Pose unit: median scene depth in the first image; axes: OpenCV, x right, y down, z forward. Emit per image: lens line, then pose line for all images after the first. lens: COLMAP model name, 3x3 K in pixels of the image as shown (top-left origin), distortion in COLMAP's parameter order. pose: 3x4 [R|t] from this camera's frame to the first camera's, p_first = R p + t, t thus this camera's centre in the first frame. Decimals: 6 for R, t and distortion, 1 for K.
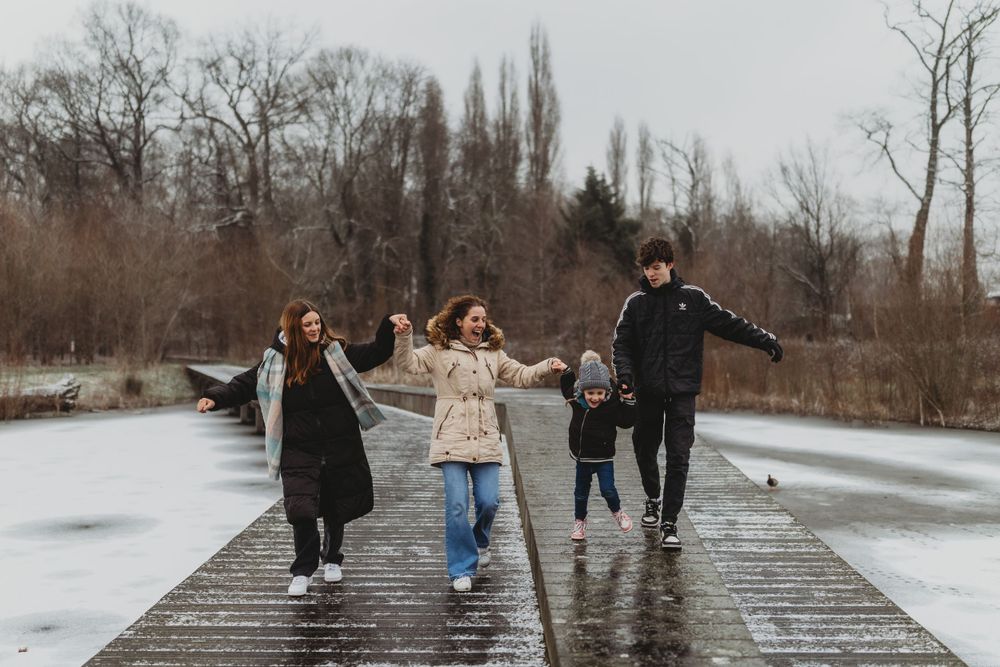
lens RADIAL K [[992.4, 0, 501.8], [0, 992.4, 333.2], [0, 0, 1]] dist [0.002392, -0.007701]
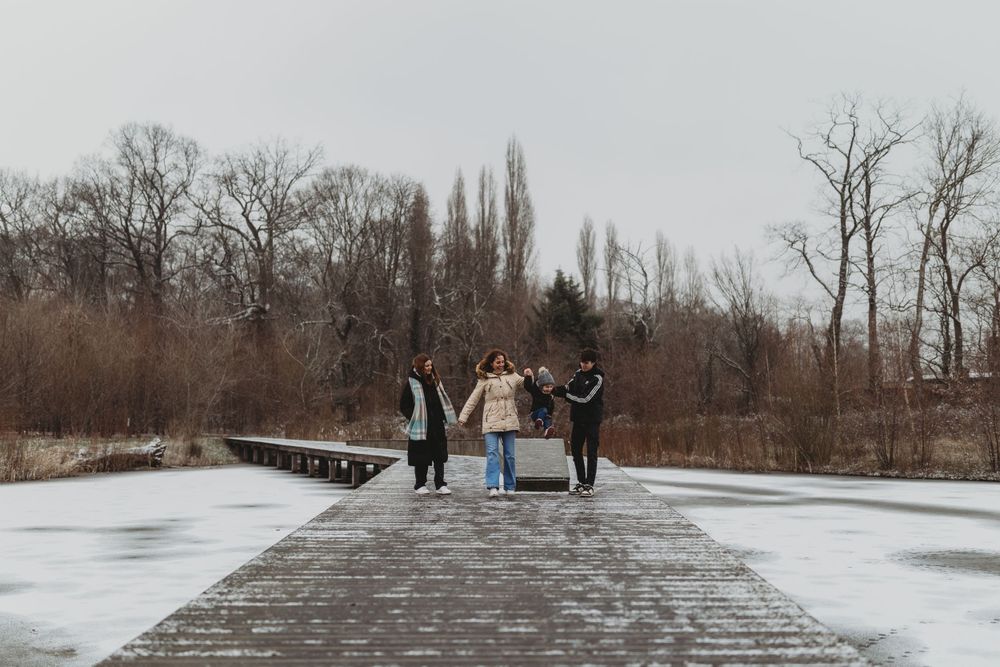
lens RADIAL K [[999.4, 0, 485.5], [0, 999.4, 336.5], [0, 0, 1]] dist [-0.005958, -0.001161]
pose [[0.999978, -0.002160, 0.006234, -0.003338], [0.002683, 0.996365, -0.085148, 0.009212], [-0.006028, 0.085162, 0.996349, -0.150623]]
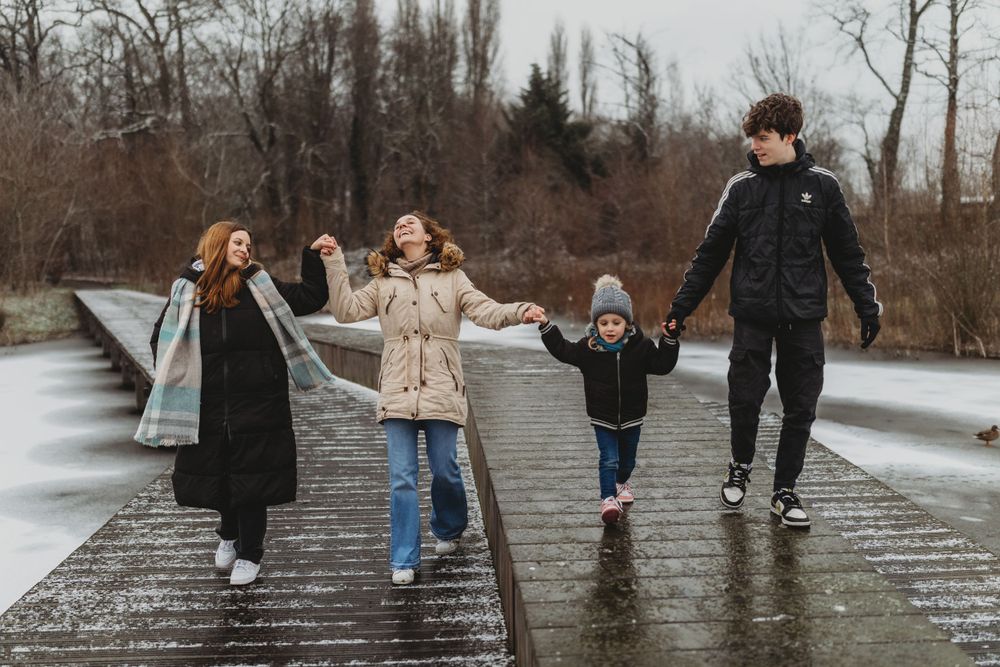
lens RADIAL K [[969.2, 0, 500.0], [0, 969.2, 333.5], [0, 0, 1]] dist [-0.004014, 0.002816]
pose [[0.998023, -0.016975, 0.060506, -0.001215], [0.011530, 0.995943, 0.089240, -0.000710], [-0.061775, -0.088366, 0.994171, 0.091937]]
